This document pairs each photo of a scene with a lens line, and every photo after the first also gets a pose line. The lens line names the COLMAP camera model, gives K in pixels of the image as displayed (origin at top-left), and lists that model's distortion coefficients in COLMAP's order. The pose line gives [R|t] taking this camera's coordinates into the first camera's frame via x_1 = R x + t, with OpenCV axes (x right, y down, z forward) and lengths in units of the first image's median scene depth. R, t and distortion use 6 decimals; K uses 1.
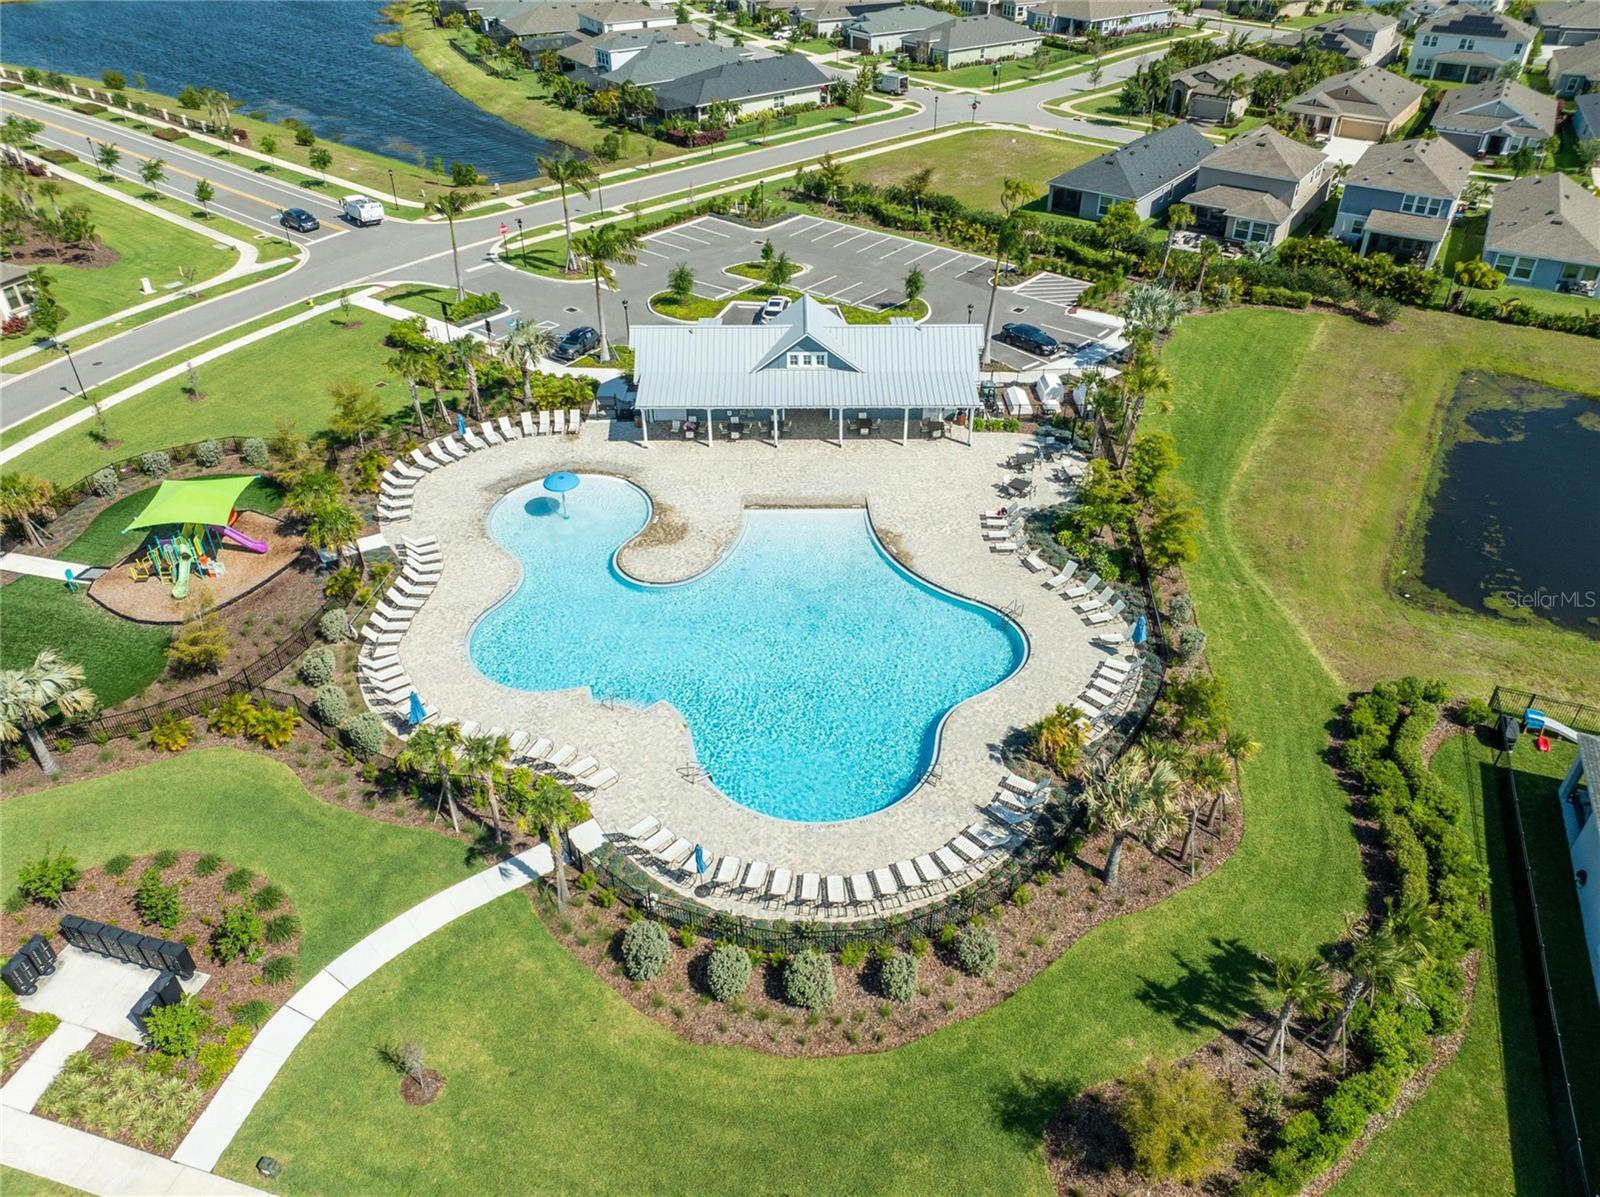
lens RADIAL K [[1120.5, 0, 808.2], [0, 1120.5, 597.1], [0, 0, 1]] dist [-0.037461, 0.002762]
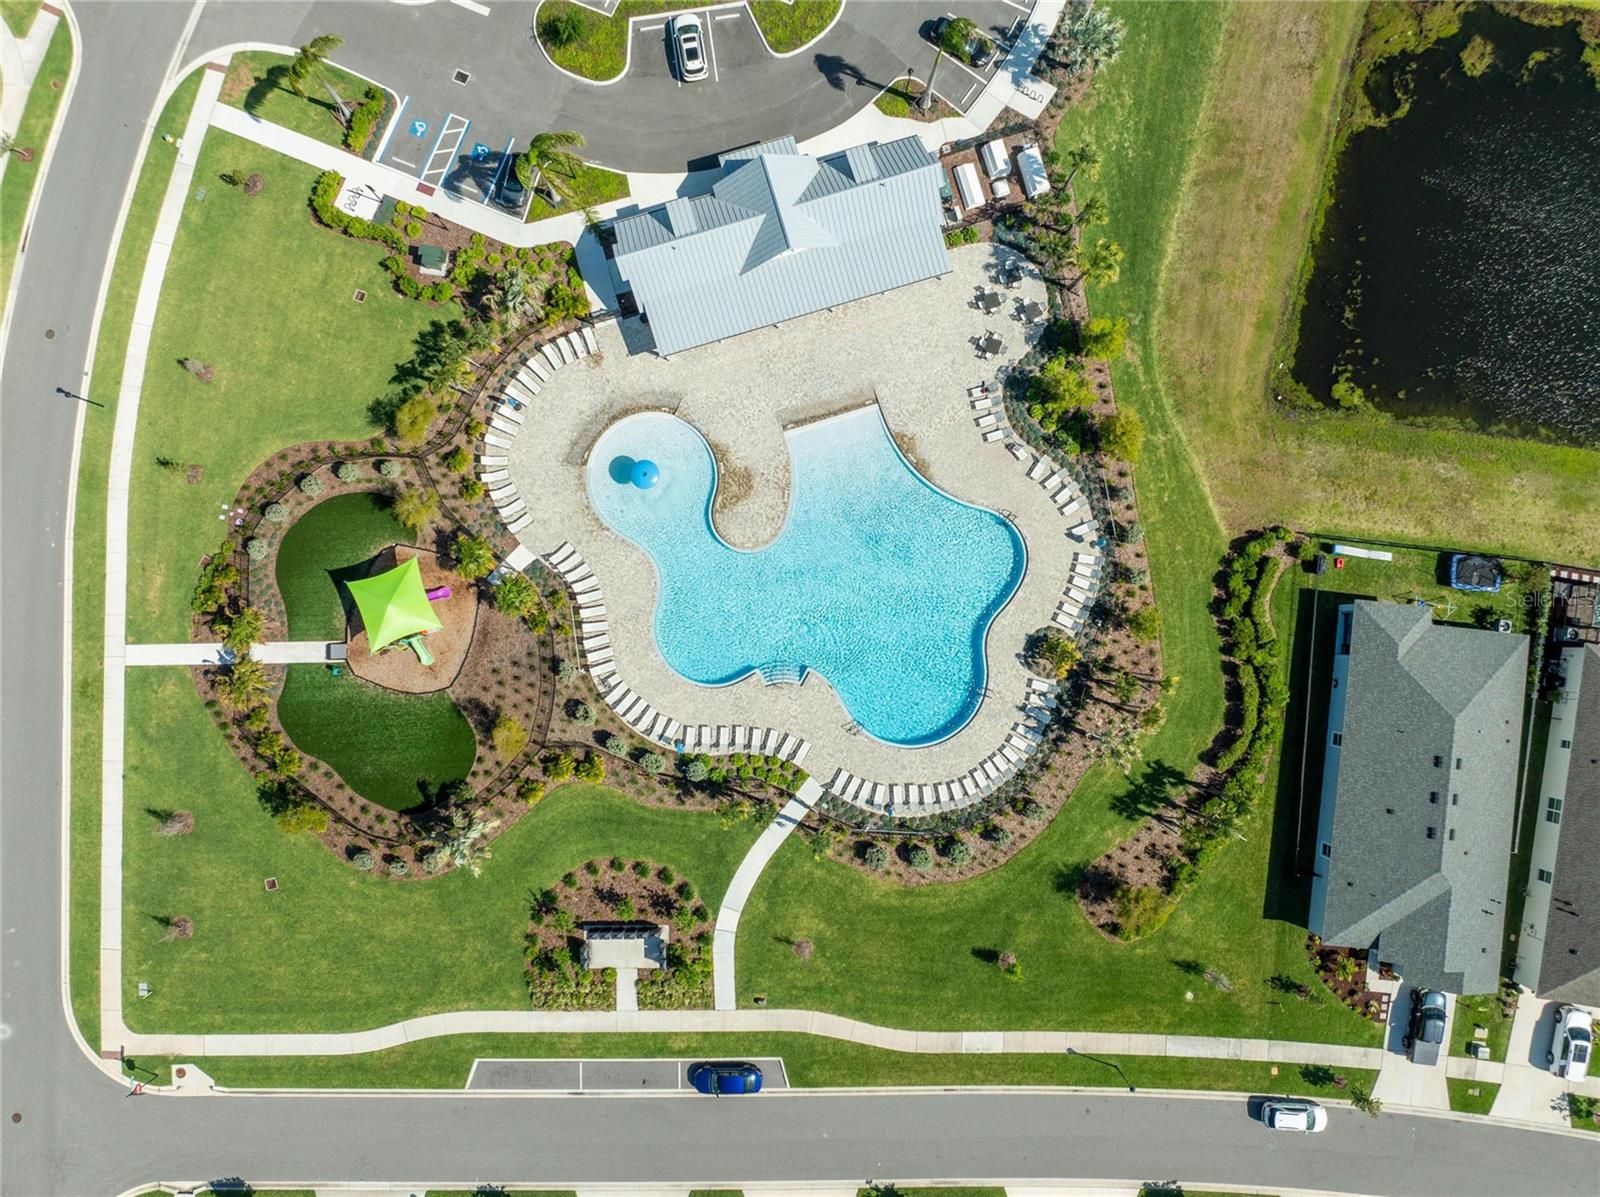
lens RADIAL K [[1120.5, 0, 808.2], [0, 1120.5, 597.1], [0, 0, 1]] dist [-0.037461, 0.002762]
pose [[0.961186, -0.275322, 0.017869, -0.109765], [0.153881, 0.588722, 0.793553, -1.006037], [-0.229002, -0.760003, 0.608238, 0.105448]]
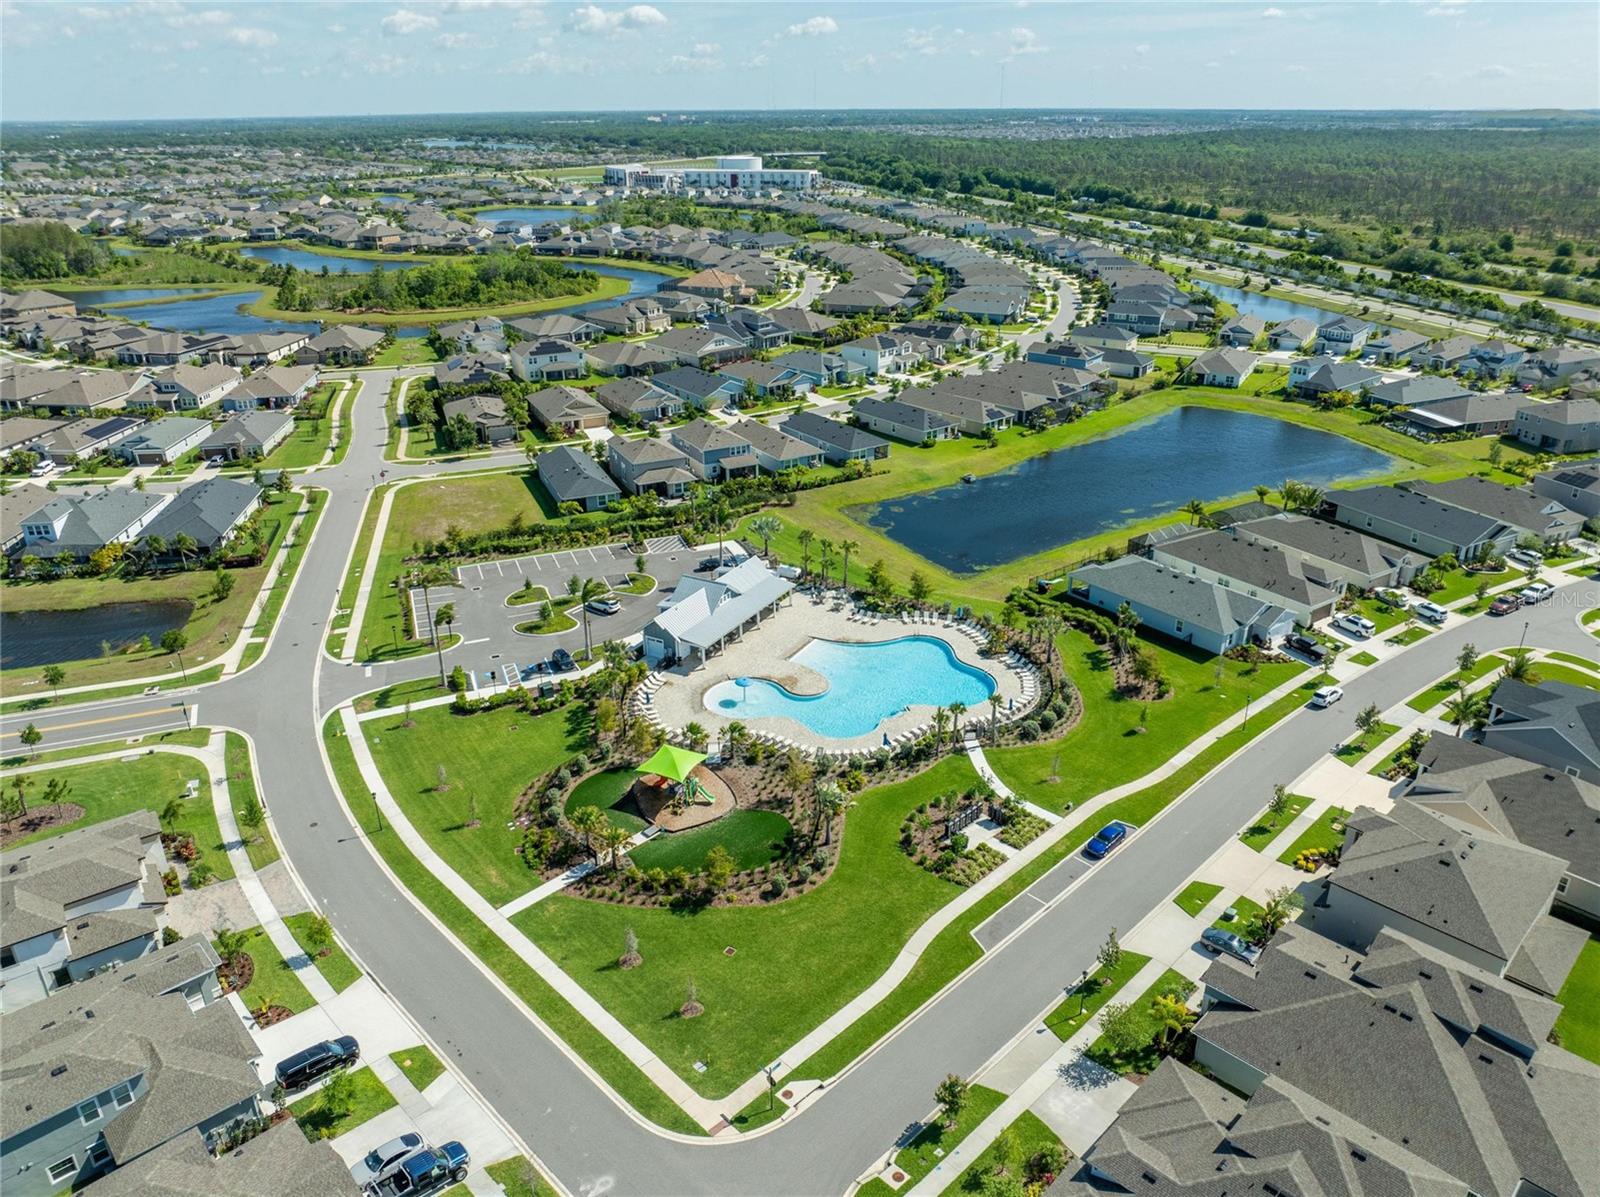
lens RADIAL K [[1120.5, 0, 808.2], [0, 1120.5, 597.1], [0, 0, 1]] dist [-0.037461, 0.002762]
pose [[0.496936, -0.353183, 0.792664, -1.719249], [0.511244, 0.857236, 0.061446, -0.302975], [-0.701202, 0.374710, 0.606554, -0.335765]]
